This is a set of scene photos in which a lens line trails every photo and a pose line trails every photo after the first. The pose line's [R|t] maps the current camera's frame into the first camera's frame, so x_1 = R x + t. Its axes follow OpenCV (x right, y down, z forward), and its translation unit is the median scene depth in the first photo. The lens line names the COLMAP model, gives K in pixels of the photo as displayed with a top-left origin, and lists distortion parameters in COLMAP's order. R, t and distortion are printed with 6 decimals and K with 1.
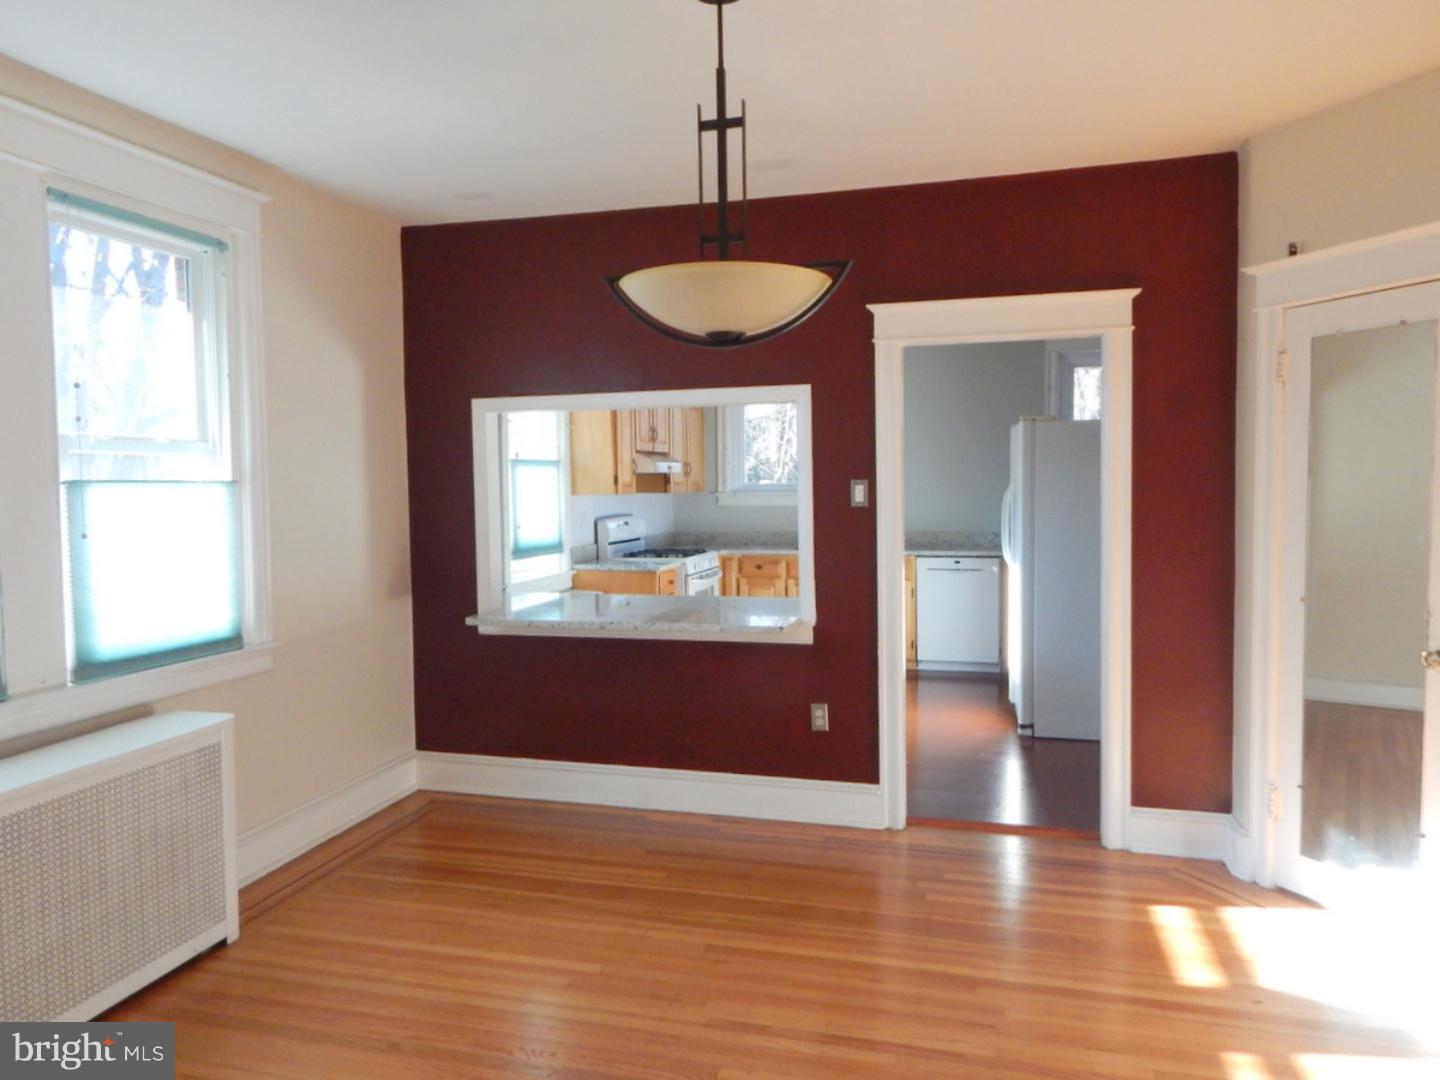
lens RADIAL K [[1031.2, 0, 720.0], [0, 1031.2, 540.0], [0, 0, 1]] dist [0.061168, 0.001874]
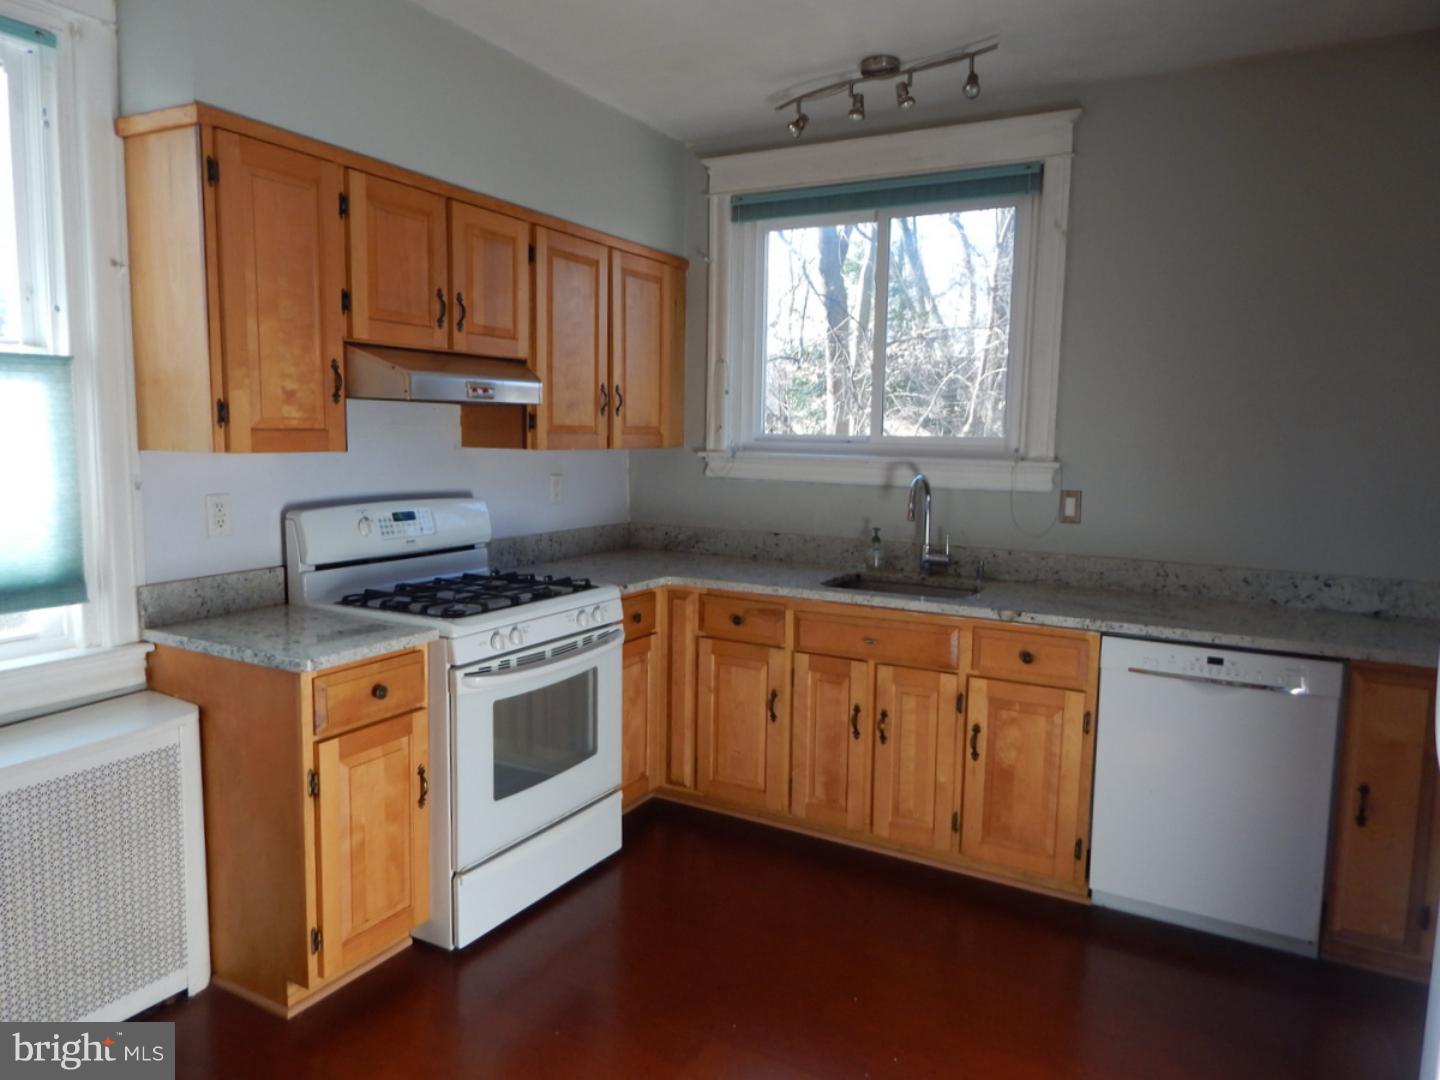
lens RADIAL K [[1031.2, 0, 720.0], [0, 1031.2, 540.0], [0, 0, 1]] dist [0.061168, 0.001874]
pose [[0.973148, 0.055994, -0.223267, 0.128539], [-0.044162, 0.997360, 0.057644, -0.034482], [0.225905, -0.046236, 0.973051, 0.555930]]
